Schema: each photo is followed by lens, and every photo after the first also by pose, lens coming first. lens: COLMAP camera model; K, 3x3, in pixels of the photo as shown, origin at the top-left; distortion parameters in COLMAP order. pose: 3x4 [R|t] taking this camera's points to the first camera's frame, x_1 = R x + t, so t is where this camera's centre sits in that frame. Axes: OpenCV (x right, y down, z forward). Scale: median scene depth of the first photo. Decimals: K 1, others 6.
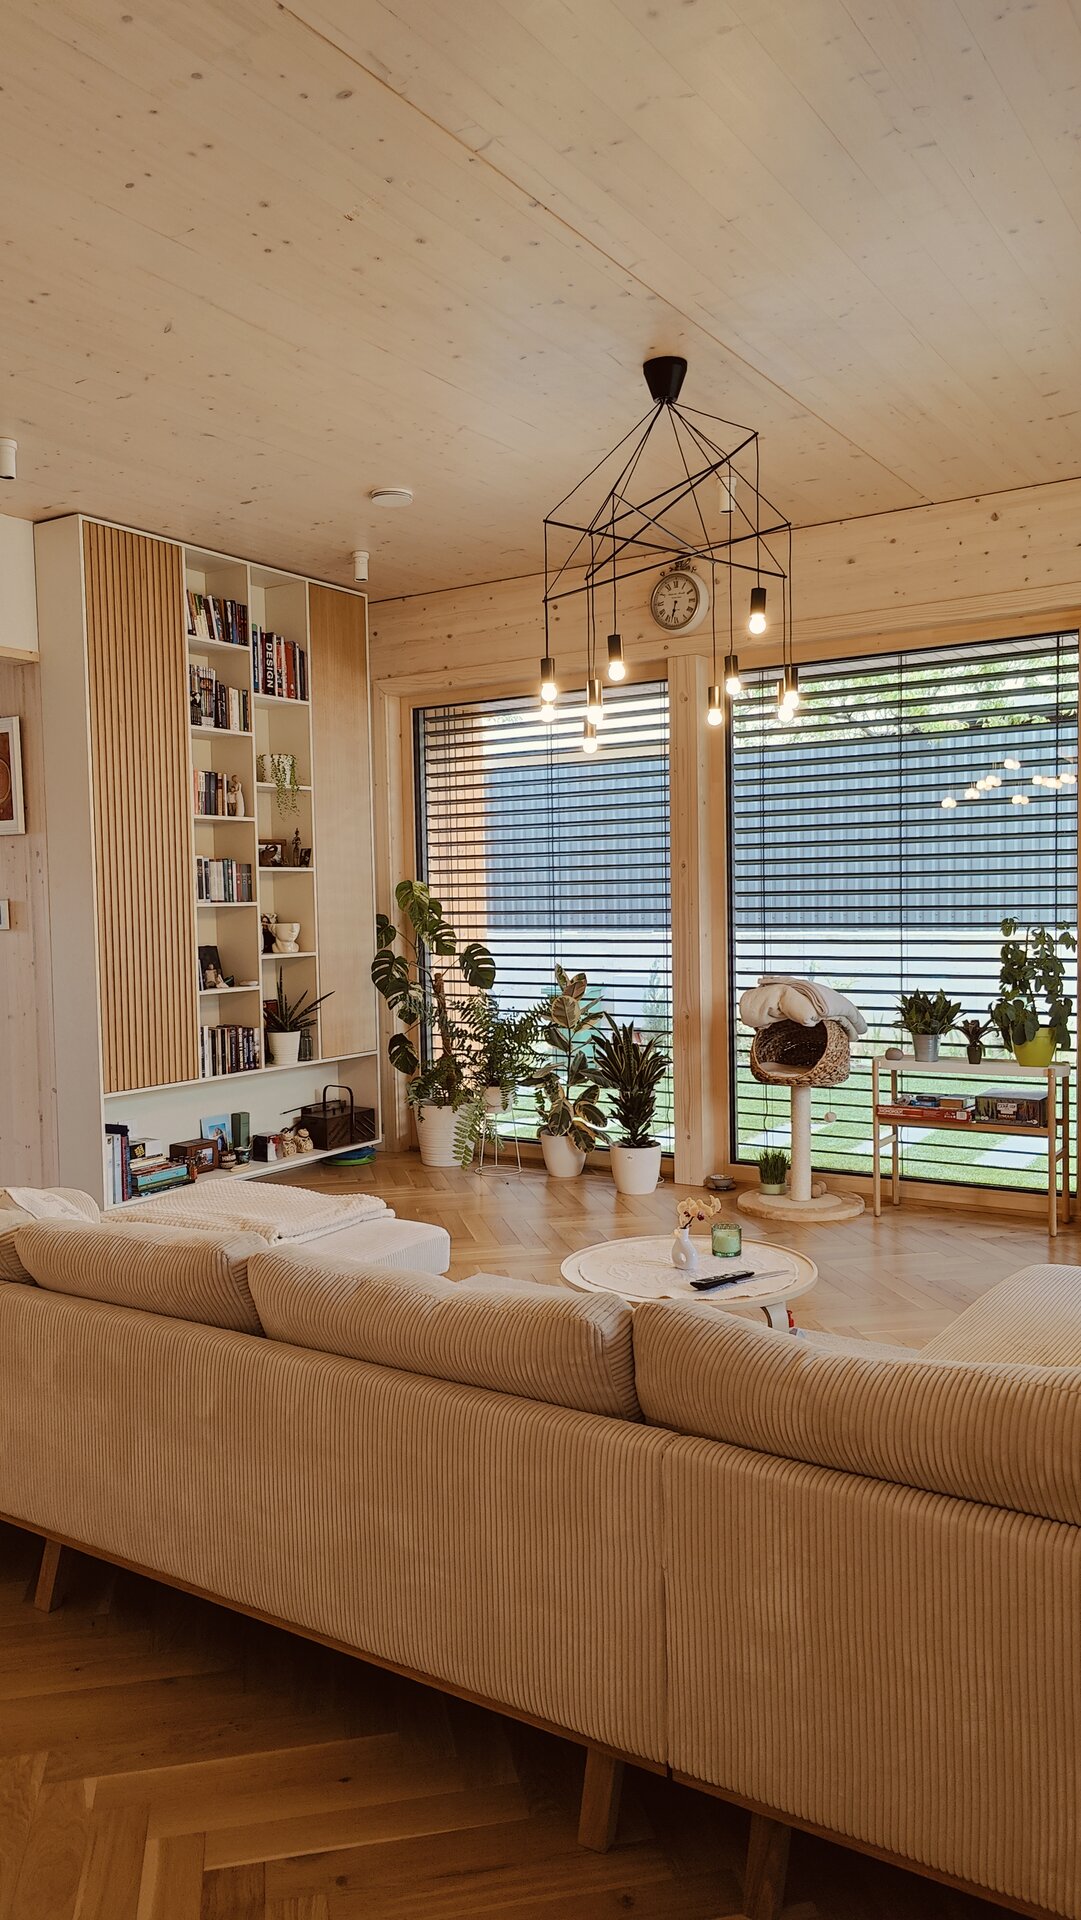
lens RADIAL K [[1361.2, 0, 540.5], [0, 1361.2, 960.0], [0, 0, 1]] dist [0.029953, 0.000368]
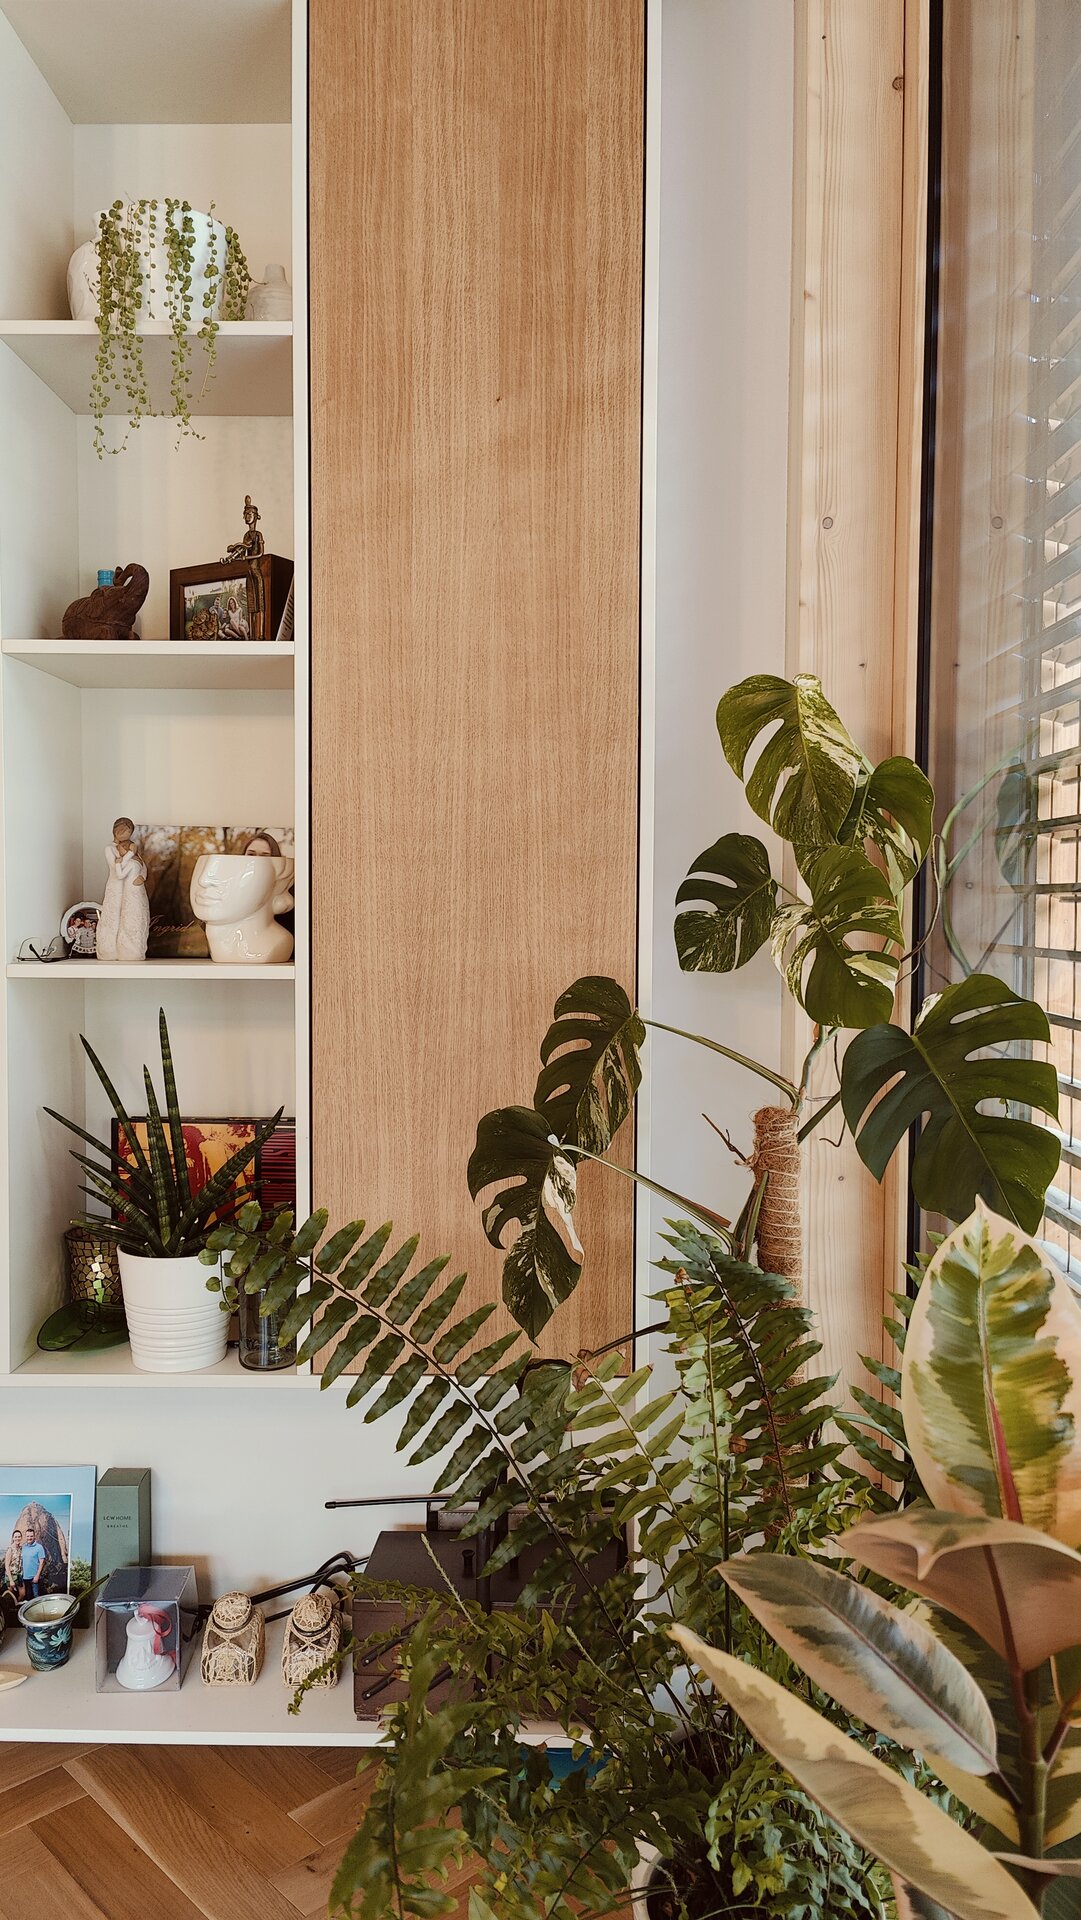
lens RADIAL K [[1361.2, 0, 540.5], [0, 1361.2, 960.0], [0, 0, 1]] dist [0.029953, 0.000368]
pose [[0.529566, 0.055185, -0.846472, 0.086882], [-0.051390, 0.998136, 0.032922, -0.019117], [0.846711, 0.026066, 0.531415, 0.961085]]
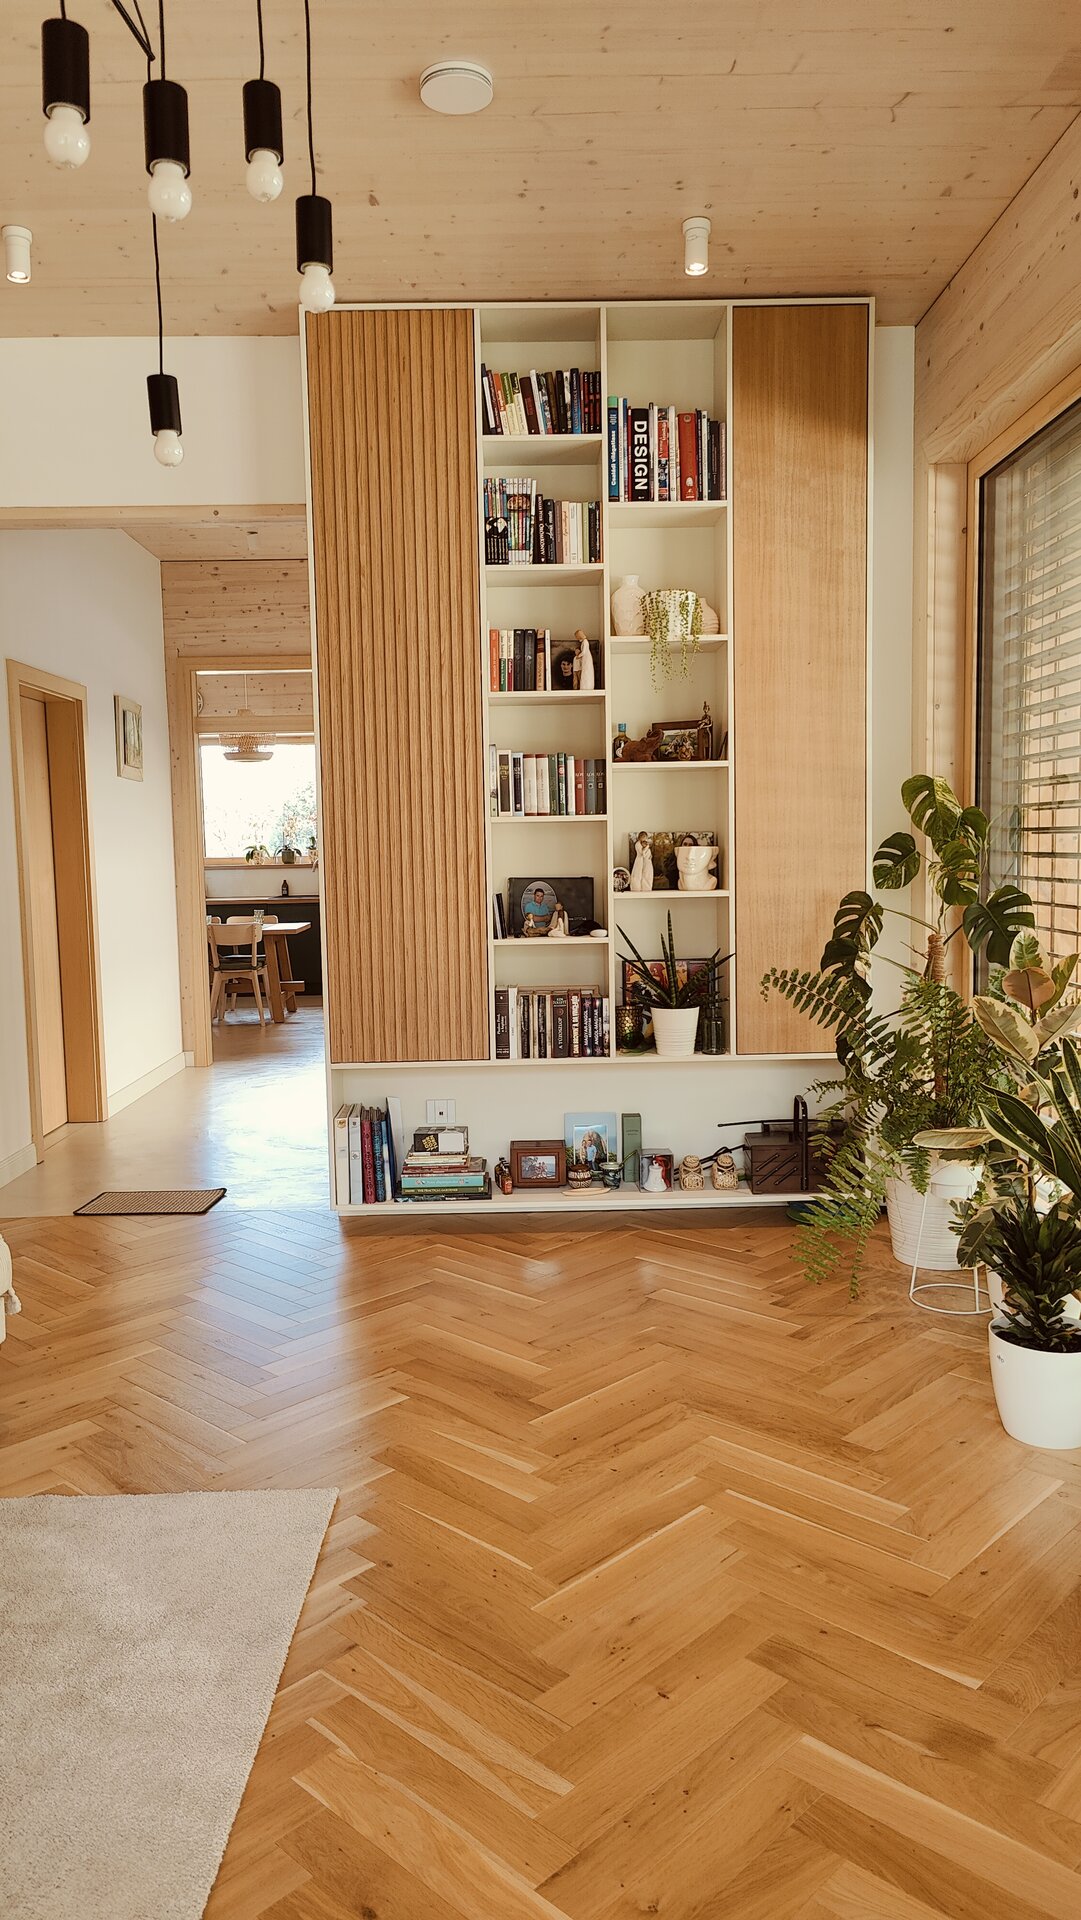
lens RADIAL K [[1361.2, 0, 540.5], [0, 1361.2, 960.0], [0, 0, 1]] dist [0.029953, 0.000368]
pose [[0.565044, 0.075358, -0.821612, 0.345307], [-0.027356, 0.996984, 0.072629, -0.018727], [0.824607, -0.018563, 0.565401, 0.591974]]
